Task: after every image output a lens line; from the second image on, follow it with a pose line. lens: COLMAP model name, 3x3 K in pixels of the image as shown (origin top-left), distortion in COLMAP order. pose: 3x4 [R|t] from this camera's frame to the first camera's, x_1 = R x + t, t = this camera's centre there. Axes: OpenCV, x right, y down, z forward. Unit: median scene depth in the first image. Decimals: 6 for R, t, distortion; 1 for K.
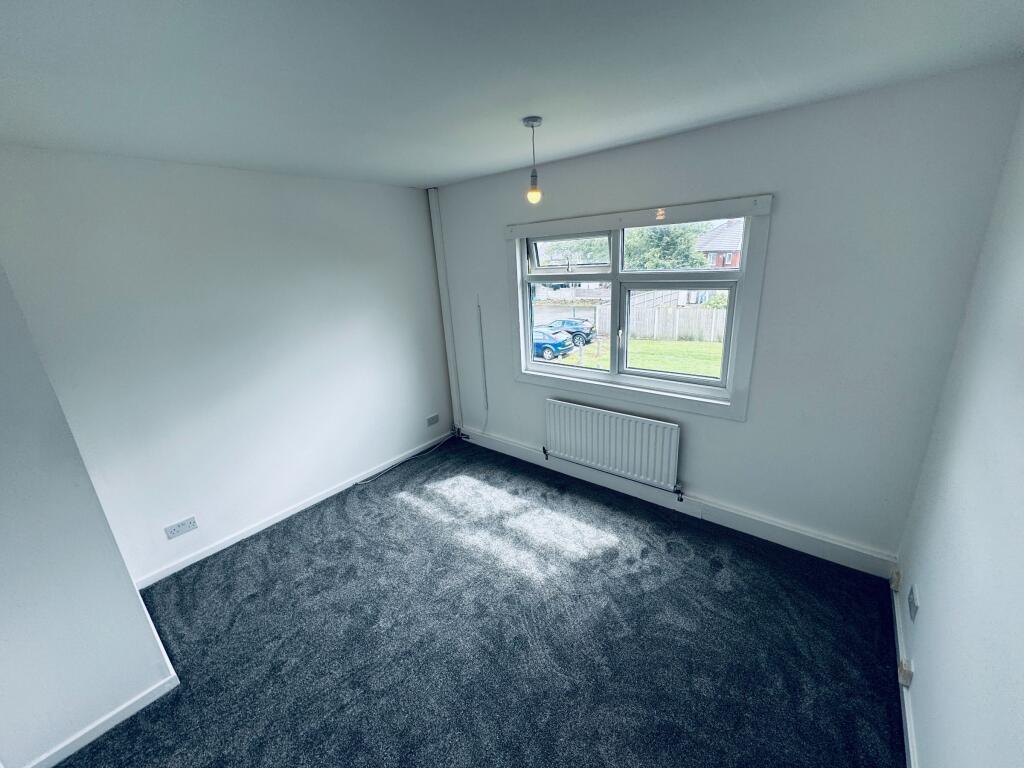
lens RADIAL K [[408.1, 0, 516.8], [0, 408.1, 378.3], [0, 0, 1]] dist [0.000077, -0.000083]
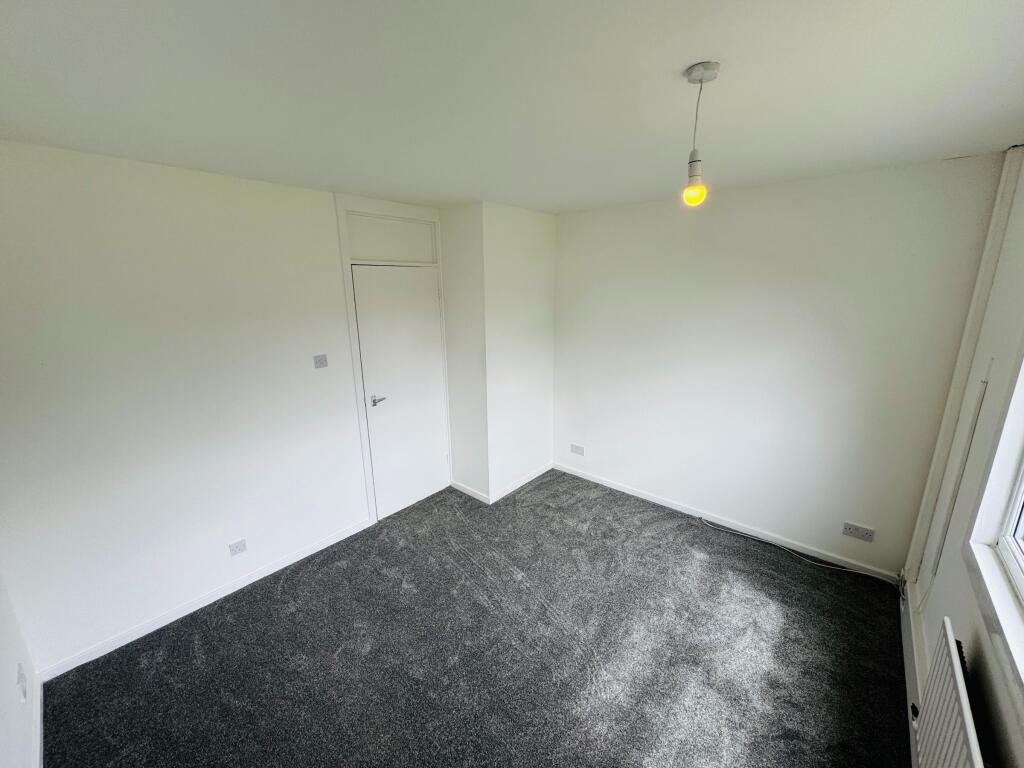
lens RADIAL K [[408.1, 0, 511.1], [0, 408.1, 385.3], [0, 0, 1]] dist [0.000077, -0.000083]
pose [[-0.040660, 0.292664, -0.955350, 0.476167], [-0.274566, 0.916060, 0.292313, -0.192547], [0.960708, 0.274193, 0.043108, 0.526627]]
